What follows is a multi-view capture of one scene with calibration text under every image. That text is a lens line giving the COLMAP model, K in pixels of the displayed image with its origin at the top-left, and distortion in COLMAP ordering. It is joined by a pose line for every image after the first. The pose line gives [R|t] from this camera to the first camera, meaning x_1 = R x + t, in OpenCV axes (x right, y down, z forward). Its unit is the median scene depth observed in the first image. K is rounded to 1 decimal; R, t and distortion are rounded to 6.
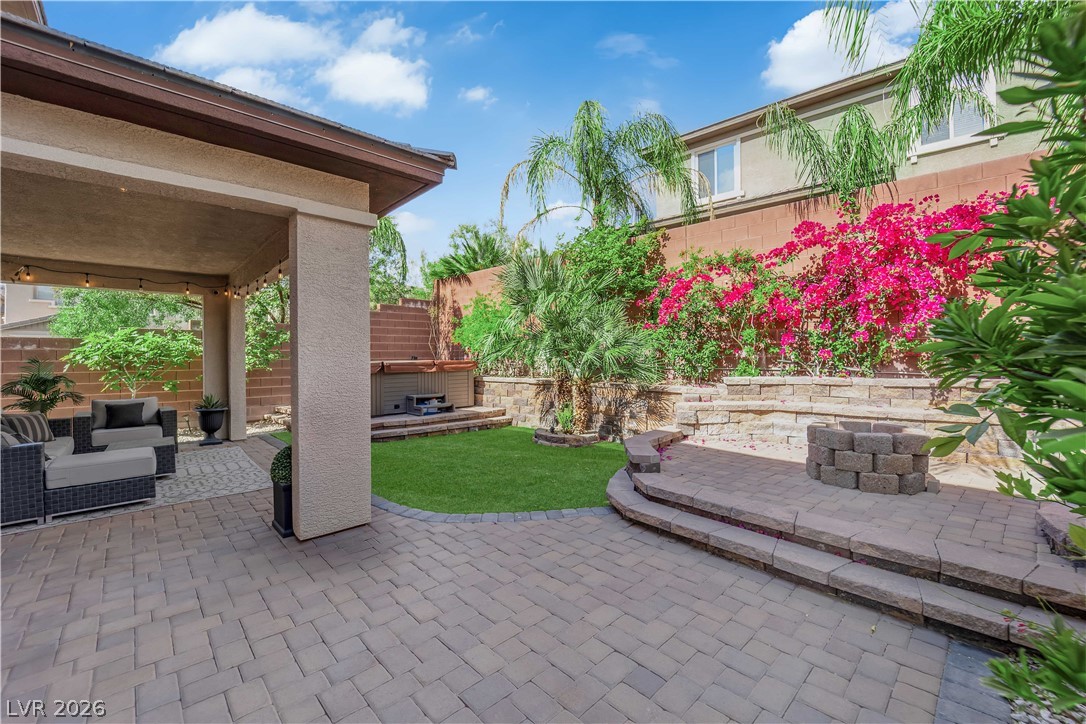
lens RADIAL K [[441.6, 0, 547.3], [0, 441.6, 357.5], [0, 0, 1]] dist [-0.009495, -0.004983]
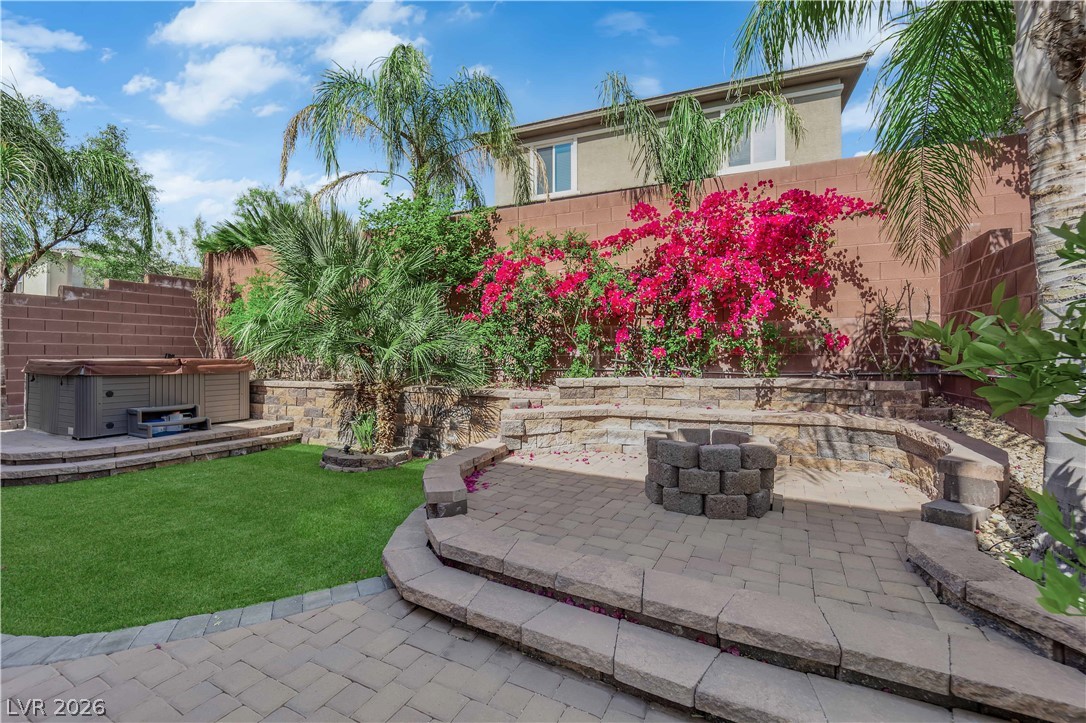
lens RADIAL K [[441.6, 0, 547.3], [0, 441.6, 357.0], [0, 0, 1]] dist [-0.009495, -0.004983]
pose [[0.940674, 0.008201, 0.339212, 0.089713], [-0.006165, 0.999956, -0.007080, 0.008327], [-0.339255, 0.004569, 0.940683, 0.190000]]
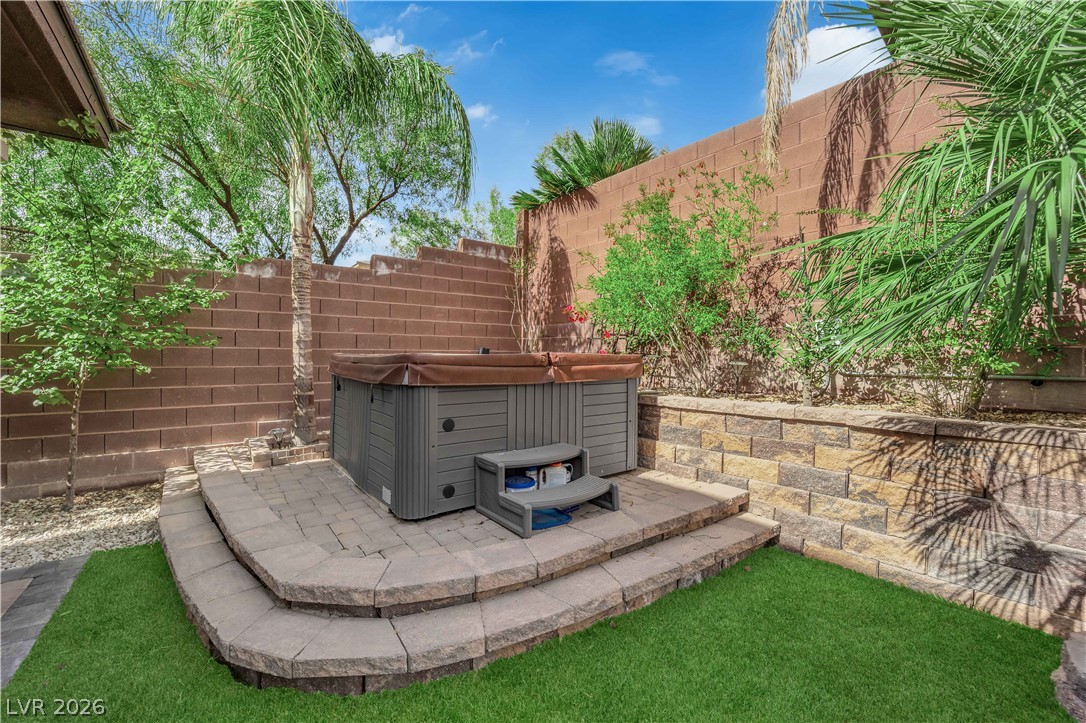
lens RADIAL K [[441.6, 0, 547.3], [0, 441.6, 357.0], [0, 0, 1]] dist [-0.009495, -0.004983]
pose [[0.992551, 0.013207, -0.121114, -0.311114], [-0.013317, 0.999911, -0.000101, 0.015839], [0.121102, 0.001713, 0.992639, 0.929476]]
